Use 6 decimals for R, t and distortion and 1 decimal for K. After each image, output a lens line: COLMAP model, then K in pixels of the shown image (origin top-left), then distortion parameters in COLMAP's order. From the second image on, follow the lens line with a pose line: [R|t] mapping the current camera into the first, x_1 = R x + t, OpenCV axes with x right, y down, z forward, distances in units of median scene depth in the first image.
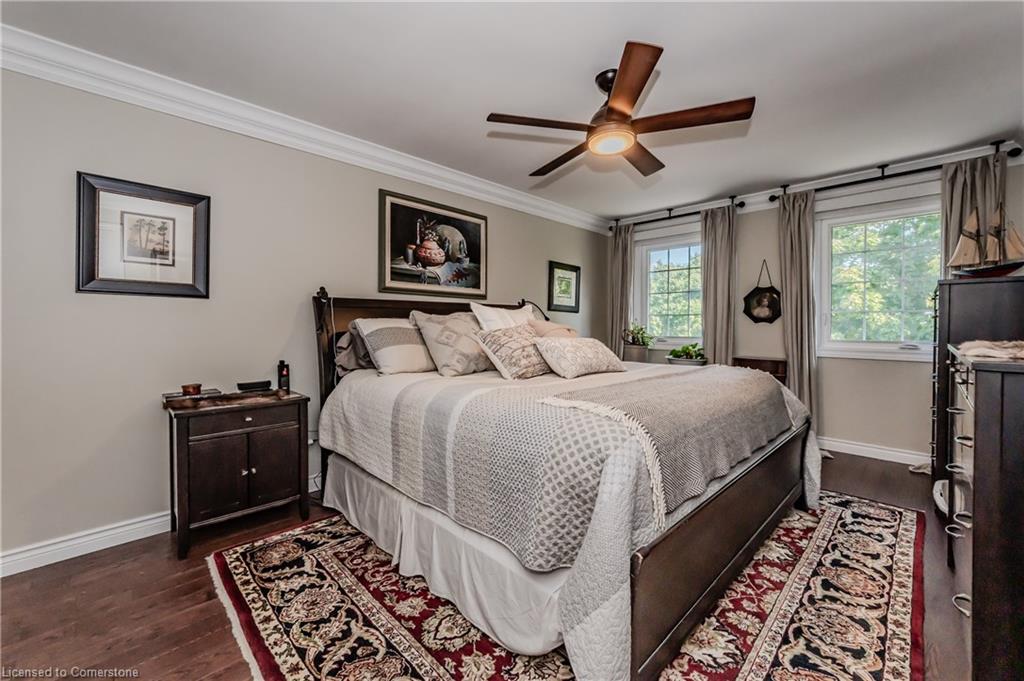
lens RADIAL K [[407.4, 0, 512.0], [0, 407.4, 340.5], [0, 0, 1]] dist [-0.039572, -0.000103]
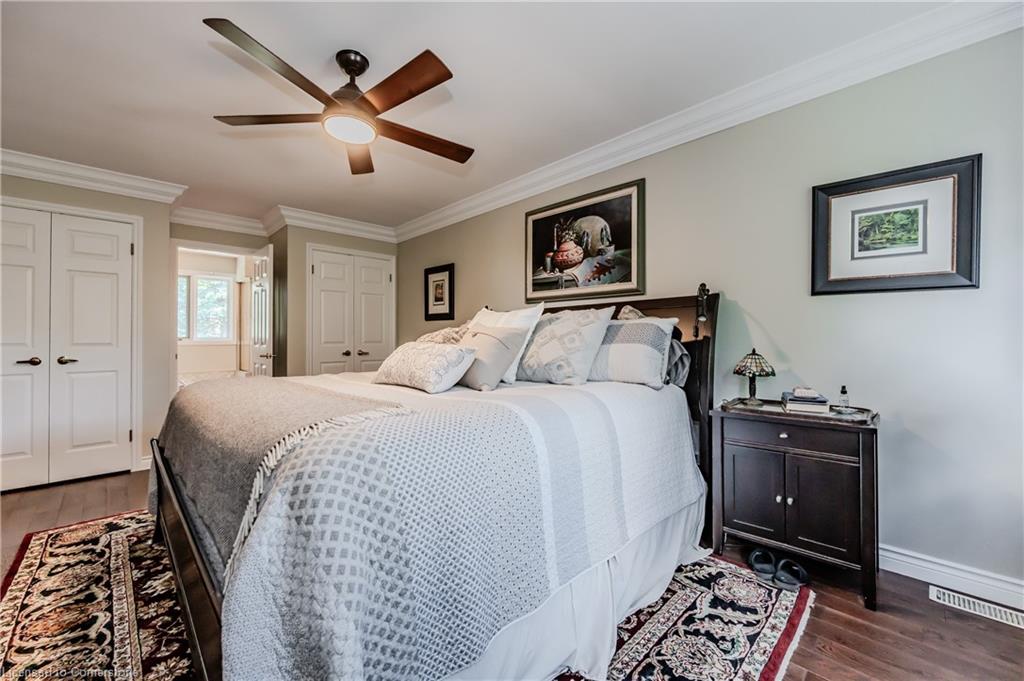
lens RADIAL K [[410.1, 0, 507.1], [0, 410.1, 336.3], [0, 0, 1]] dist [0.000649, 0.000274]
pose [[-0.008043, 0.010207, -0.999916, 0.814877], [-0.010005, 0.999897, 0.010287, -0.037105], [0.999918, 0.010087, -0.007940, 0.937087]]
